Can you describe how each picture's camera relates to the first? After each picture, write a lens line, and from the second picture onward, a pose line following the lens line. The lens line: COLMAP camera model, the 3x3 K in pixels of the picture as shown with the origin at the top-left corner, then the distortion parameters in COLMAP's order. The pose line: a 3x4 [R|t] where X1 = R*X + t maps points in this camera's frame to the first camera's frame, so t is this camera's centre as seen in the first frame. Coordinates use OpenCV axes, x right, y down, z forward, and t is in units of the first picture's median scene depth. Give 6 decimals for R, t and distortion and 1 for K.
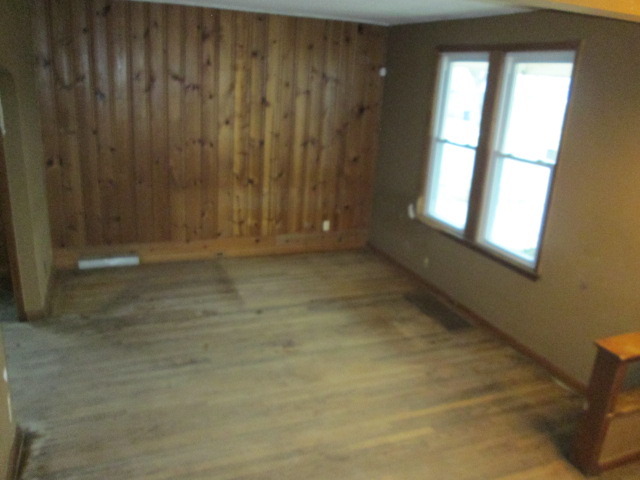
lens RADIAL K [[529.9, 0, 320.0], [0, 529.9, 240.0], [0, 0, 1]] dist [-0.043981, 0.004036]
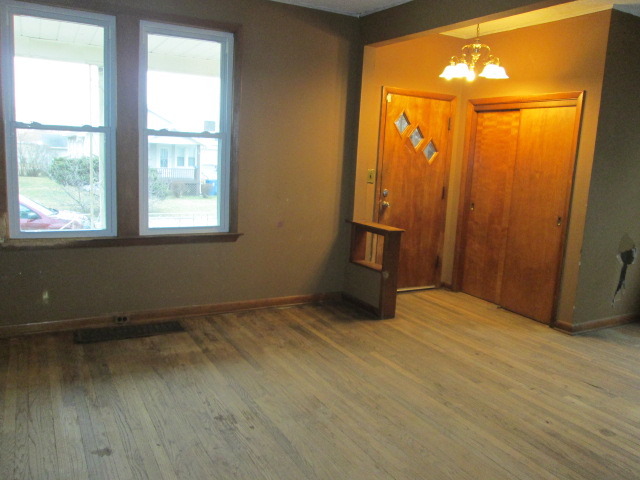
lens RADIAL K [[529.9, 0, 320.0], [0, 529.9, 240.0], [0, 0, 1]] dist [-0.043981, 0.004036]
pose [[-0.111405, -0.228698, 0.967102, -0.715414], [0.247937, 0.935990, 0.249902, -0.163436], [-0.962349, 0.267620, -0.047572, 0.925153]]
